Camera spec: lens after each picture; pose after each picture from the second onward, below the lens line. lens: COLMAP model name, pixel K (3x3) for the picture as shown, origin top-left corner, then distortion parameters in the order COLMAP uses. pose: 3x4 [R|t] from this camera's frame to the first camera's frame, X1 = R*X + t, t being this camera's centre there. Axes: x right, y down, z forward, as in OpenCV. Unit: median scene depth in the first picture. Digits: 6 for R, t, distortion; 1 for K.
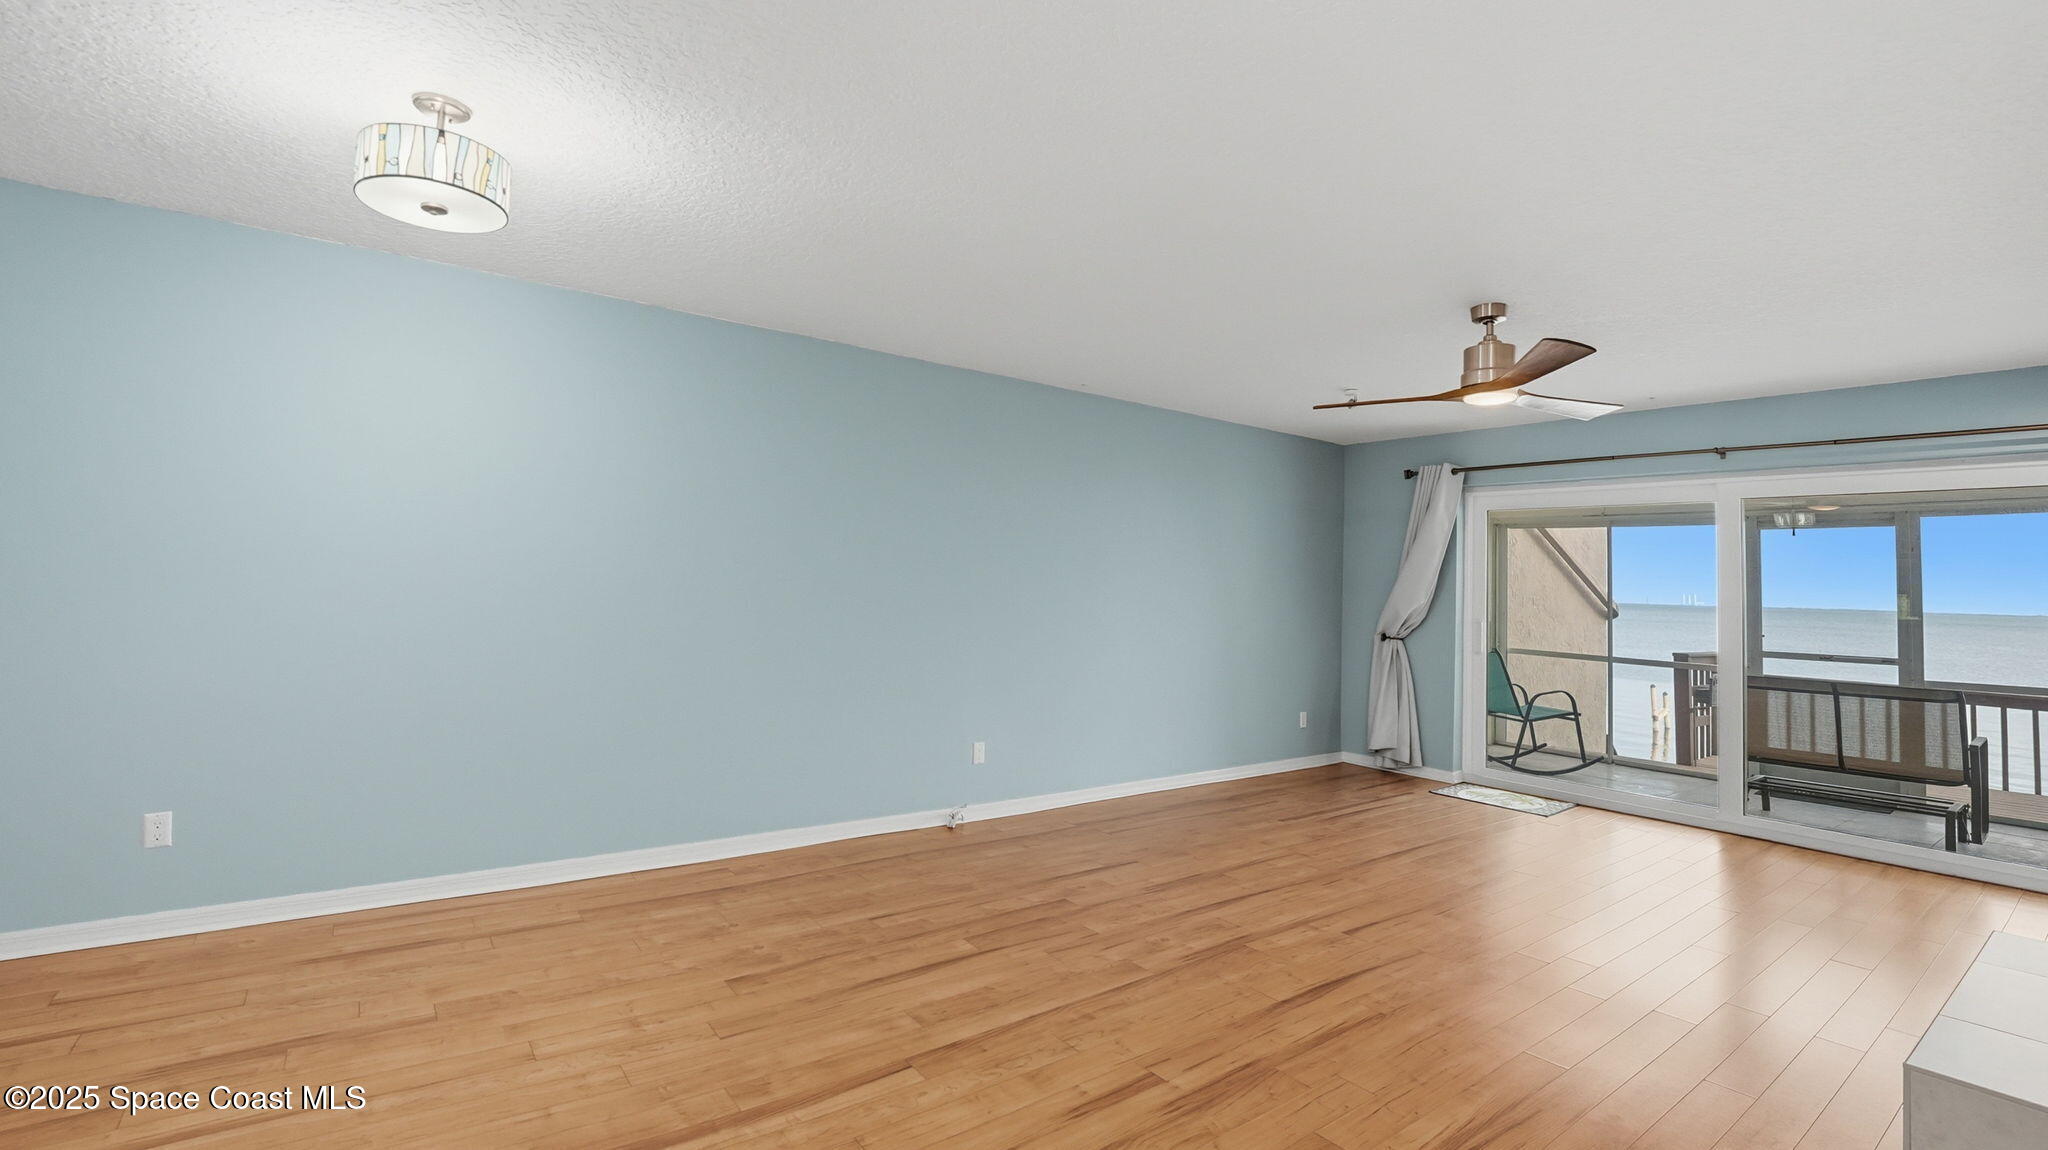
lens RADIAL K [[890.3, 0, 1016.2], [0, 890.3, 557.0], [0, 0, 1]] dist [-0.021548, 0.000194]
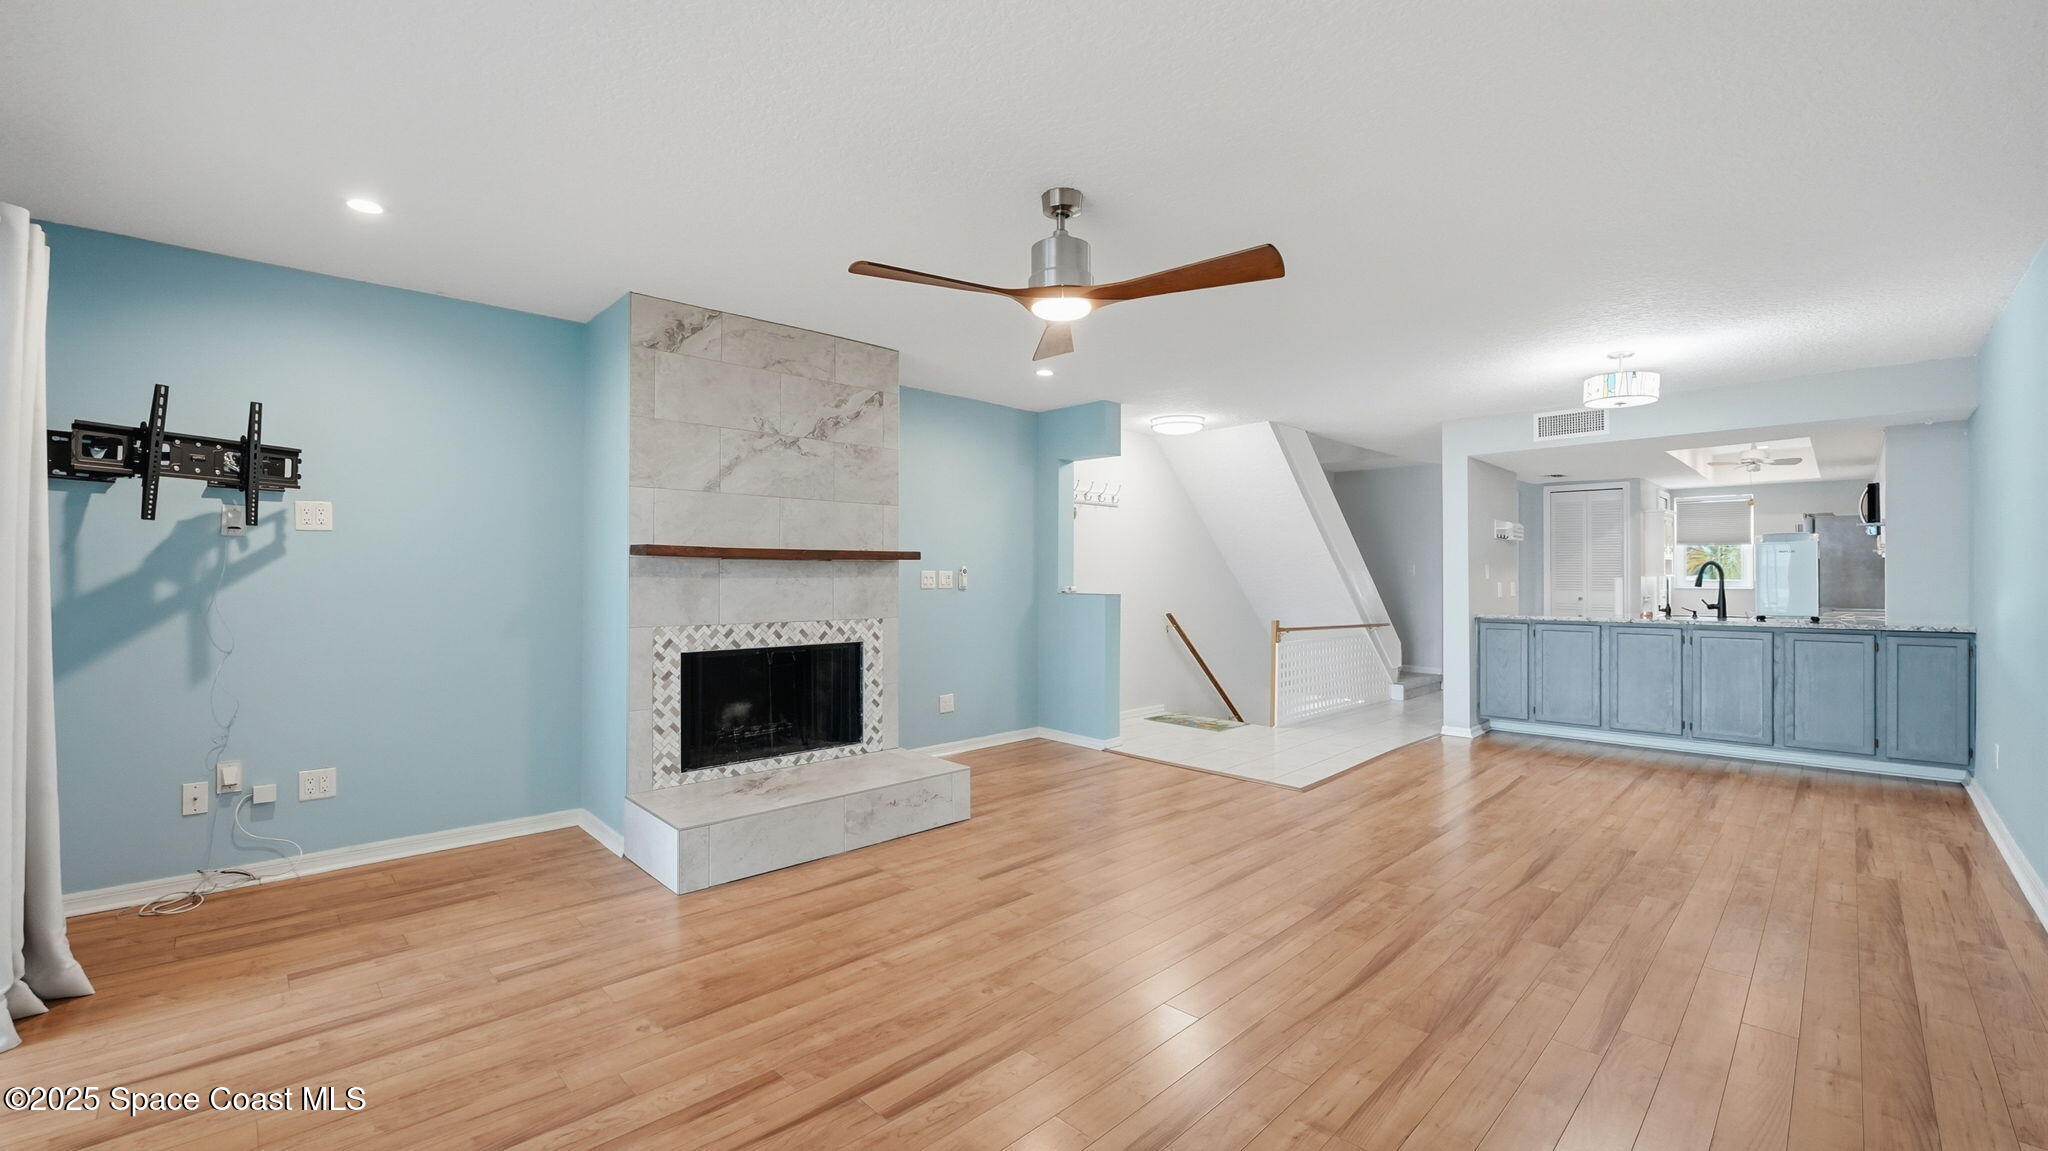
lens RADIAL K [[809.9, 0, 1007.1], [0, 809.9, 572.9], [0, 0, 1]] dist [-0.021237, 0.001008]
pose [[-0.992384, -0.037307, -0.117394, 0.689420], [-0.032788, 0.998654, -0.040189, 0.095414], [0.118736, -0.036034, -0.992272, 1.772323]]
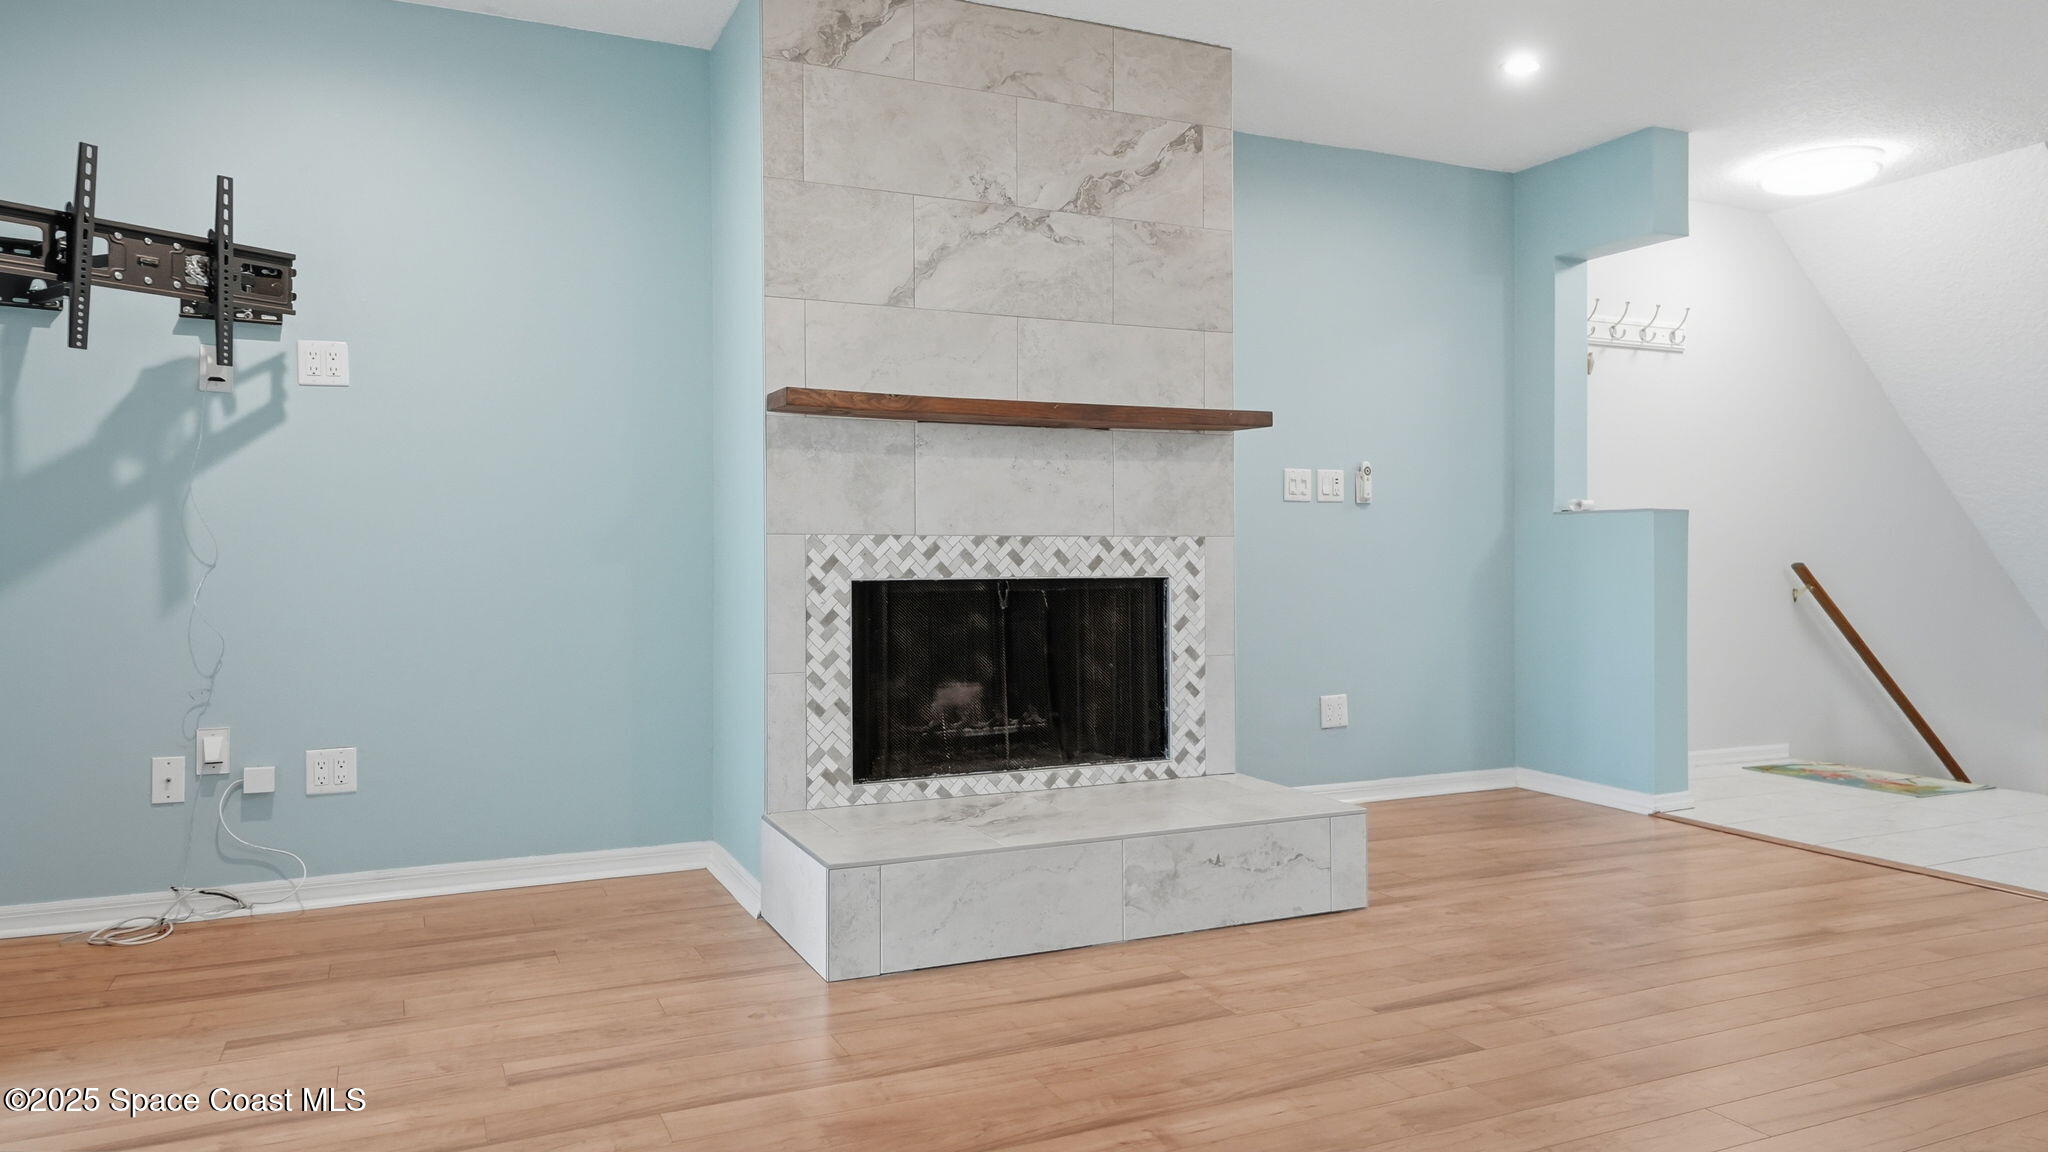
lens RADIAL K [[1313.1, 0, 1029.4], [0, 1313.1, 575.2], [0, 0, 1]] dist [0.030108, -0.008504]
pose [[-0.977743, -0.029253, 0.207757, 0.645033], [-0.033292, 0.999318, -0.015969, 0.173451], [-0.207148, -0.022531, -0.978050, 1.638744]]
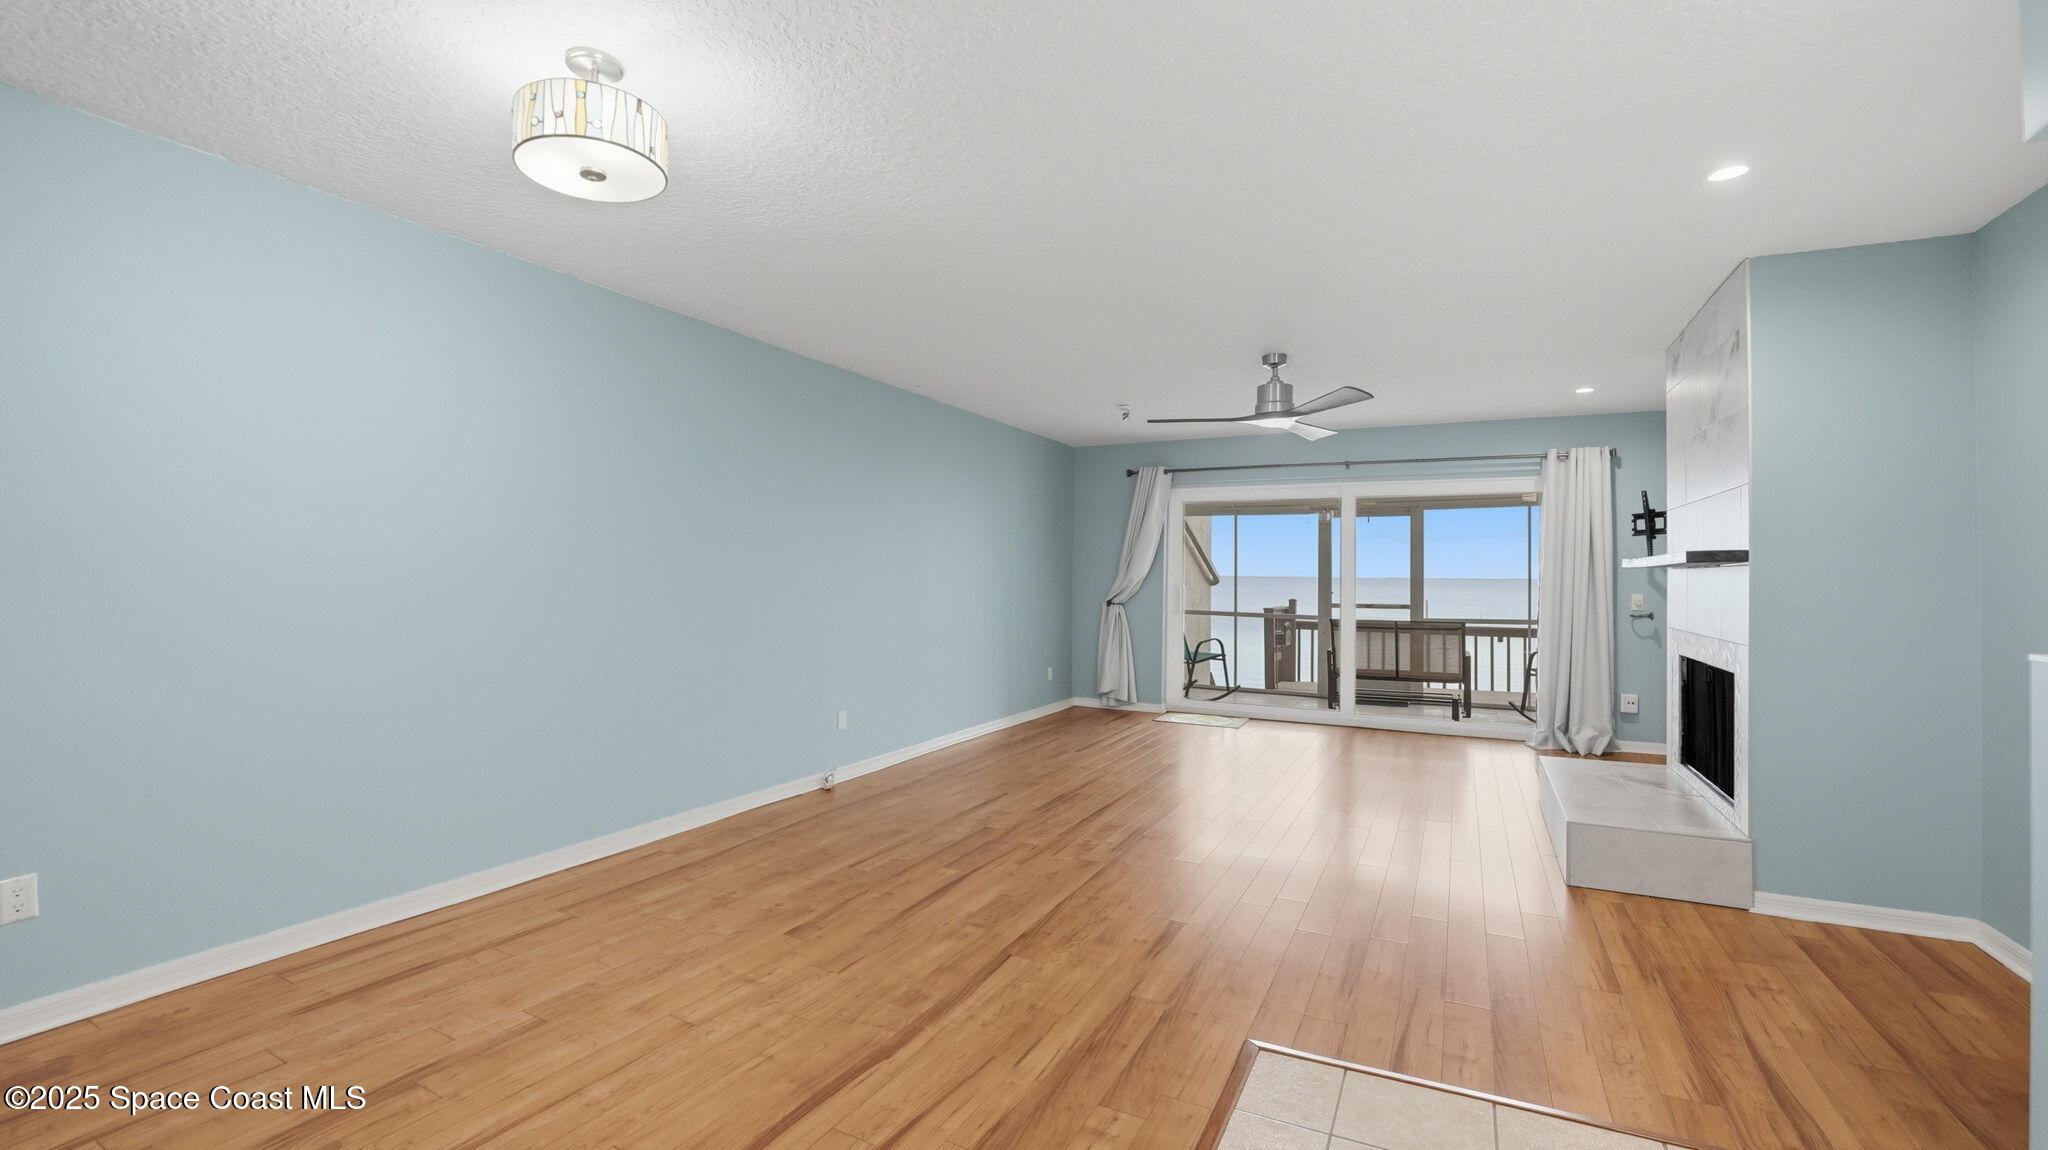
lens RADIAL K [[842.6, 0, 1011.2], [0, 842.6, 579.3], [0, 0, 1]] dist [-0.018621, -0.000422]
pose [[0.902465, -0.025176, 0.430027, -0.414442], [0.005705, 0.998902, 0.046508, 0.001956], [-0.430725, -0.039519, 0.901618, -0.018832]]
